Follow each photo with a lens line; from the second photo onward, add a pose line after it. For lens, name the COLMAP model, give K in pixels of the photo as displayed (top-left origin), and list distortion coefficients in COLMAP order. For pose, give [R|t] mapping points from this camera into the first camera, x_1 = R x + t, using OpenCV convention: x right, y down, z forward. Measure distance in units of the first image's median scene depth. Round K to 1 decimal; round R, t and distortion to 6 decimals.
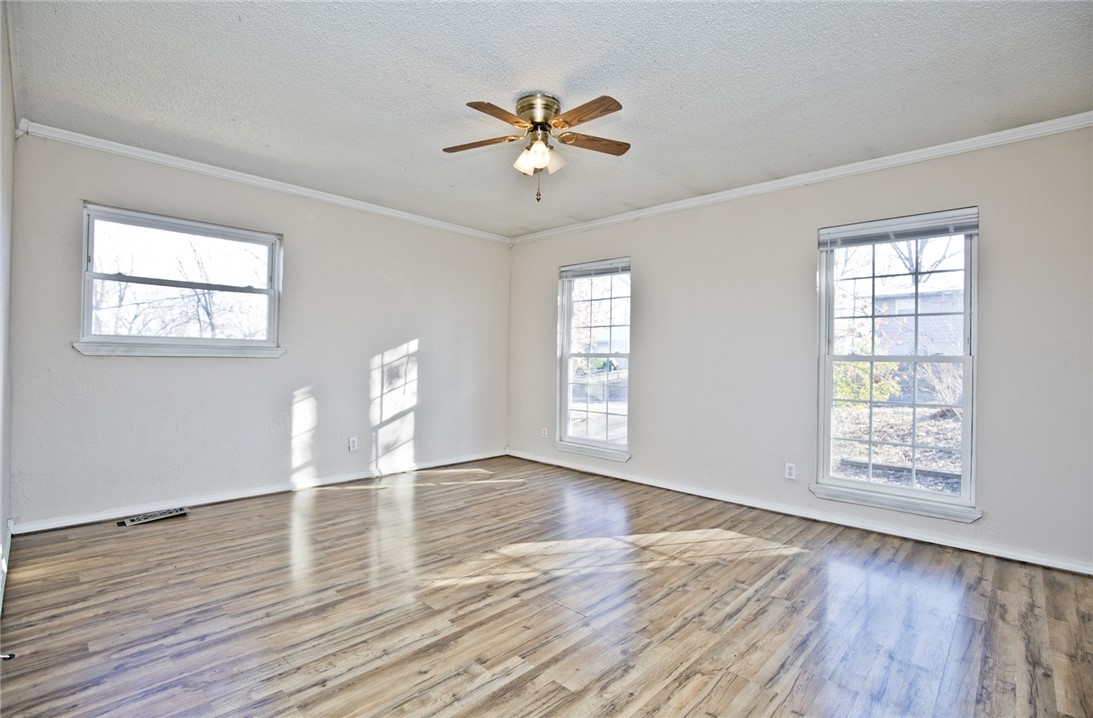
lens RADIAL K [[501.4, 0, 546.0], [0, 501.4, 355.8], [0, 0, 1]] dist [-0.031321, 0.004648]
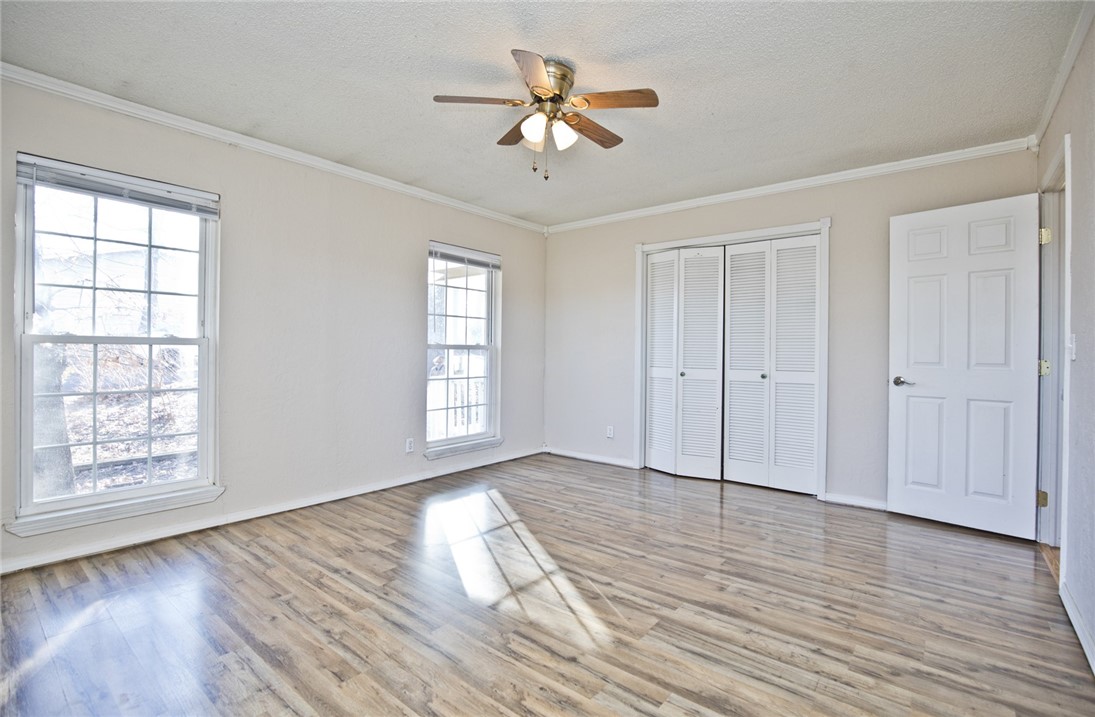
lens RADIAL K [[505.8, 0, 545.4], [0, 505.8, 356.9], [0, 0, 1]] dist [-0.031254, 0.005730]
pose [[-0.073882, -0.027140, 0.996898, -1.046642], [-0.018867, 0.999489, 0.025813, -0.012013], [-0.997089, -0.016902, -0.074356, 1.183225]]
